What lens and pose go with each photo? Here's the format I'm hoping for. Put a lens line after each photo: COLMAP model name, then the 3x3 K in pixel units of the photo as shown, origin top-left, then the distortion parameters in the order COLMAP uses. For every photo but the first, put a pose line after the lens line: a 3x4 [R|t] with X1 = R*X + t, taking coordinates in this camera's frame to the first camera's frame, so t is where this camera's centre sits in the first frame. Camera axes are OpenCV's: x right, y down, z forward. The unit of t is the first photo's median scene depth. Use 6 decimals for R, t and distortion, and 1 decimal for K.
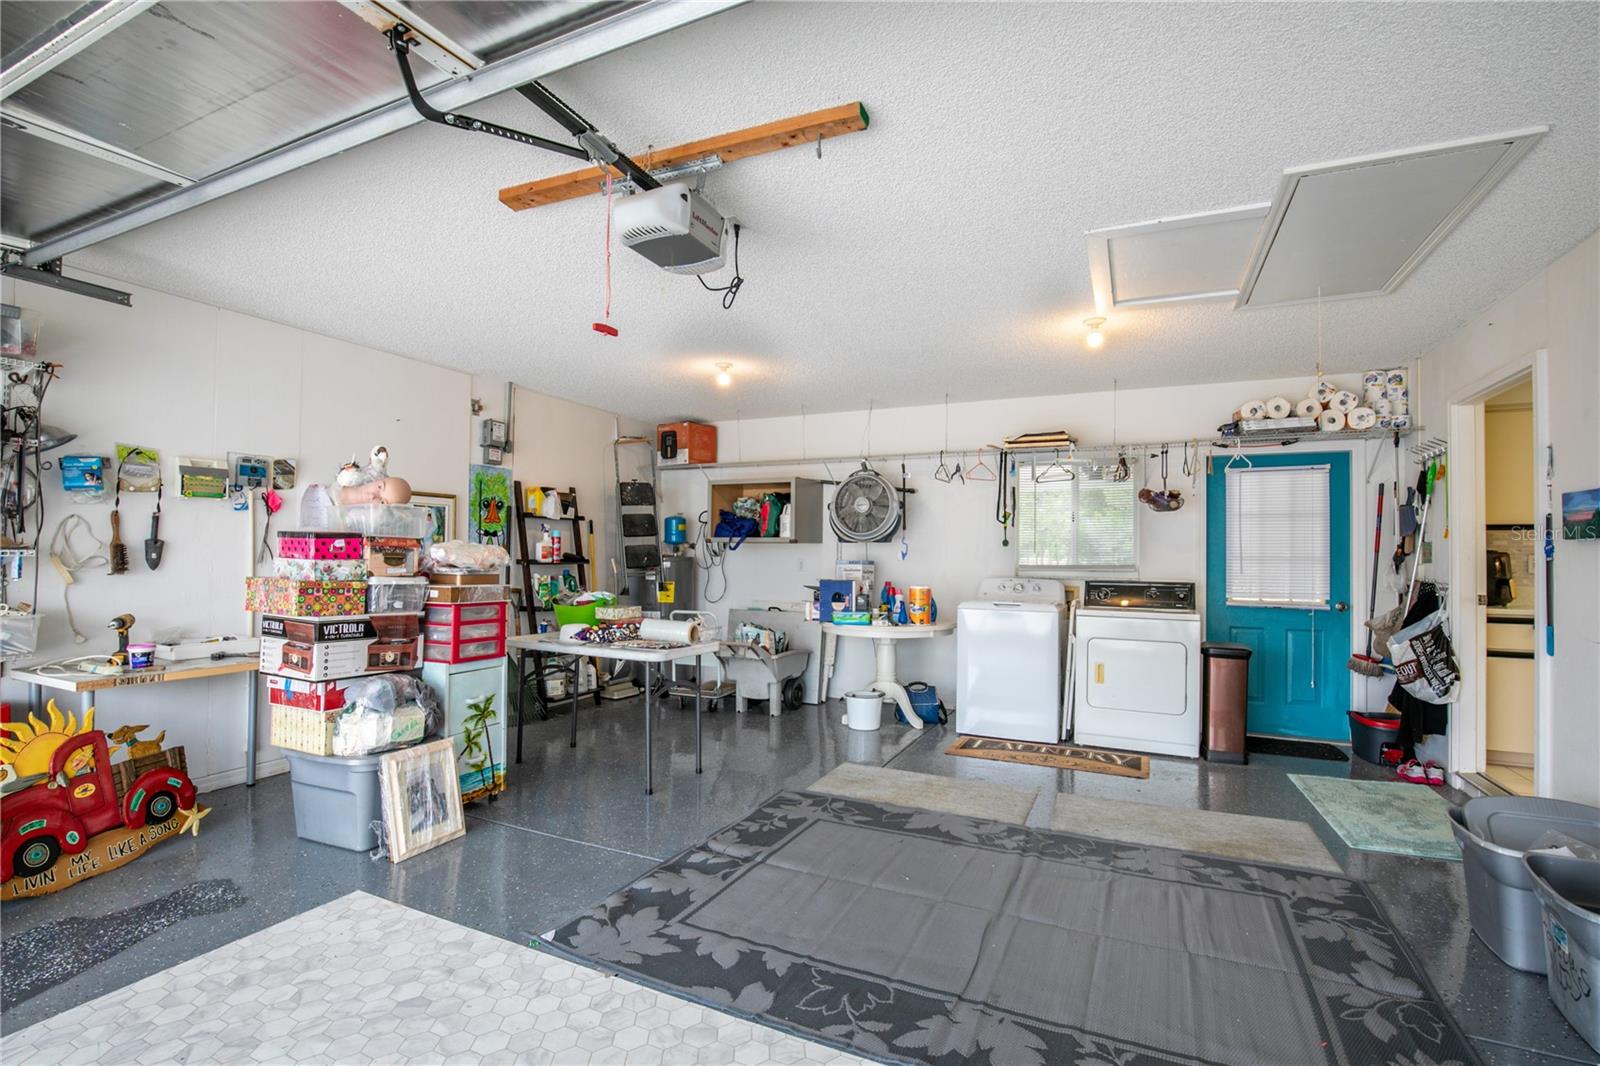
lens RADIAL K [[721.4, 0, 796.9], [0, 721.4, 542.9], [0, 0, 1]] dist [-0.000686, -0.000272]
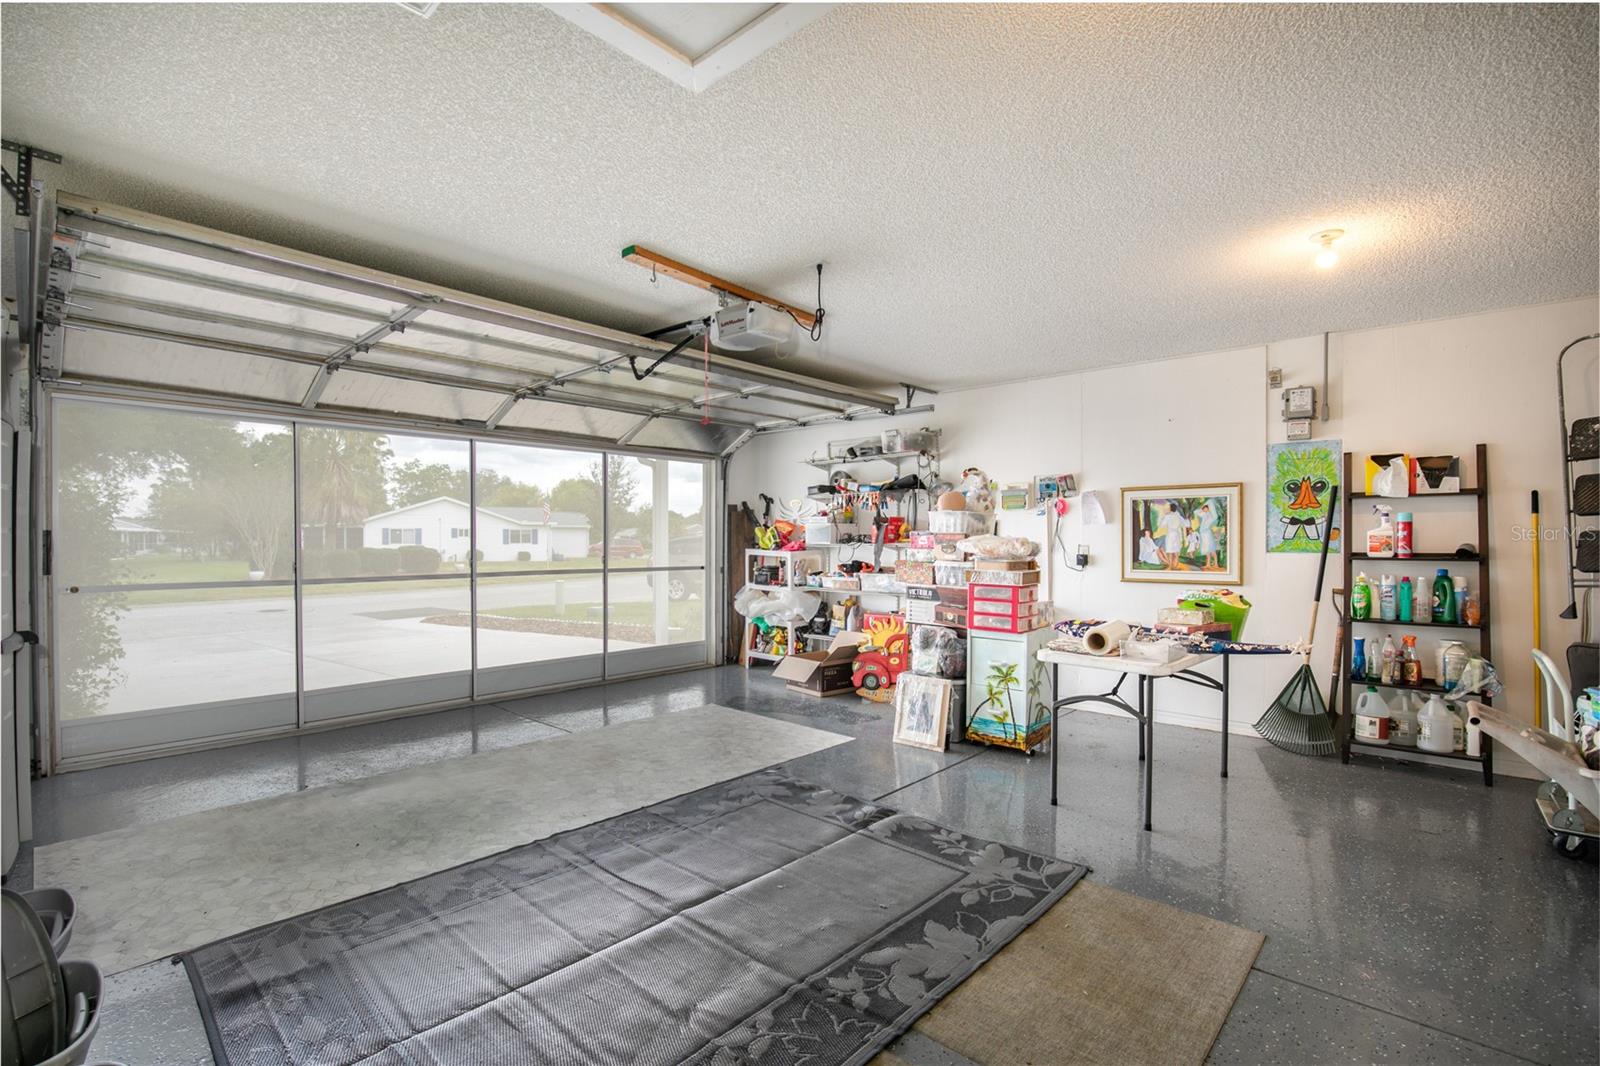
lens RADIAL K [[721.4, 0, 796.9], [0, 721.4, 542.9], [0, 0, 1]] dist [-0.000686, -0.000272]
pose [[-0.280167, -0.010640, -0.959892, 0.873628], [0.010494, 0.999845, -0.014146, 0.027646], [0.959894, -0.014037, -0.280012, 1.072499]]
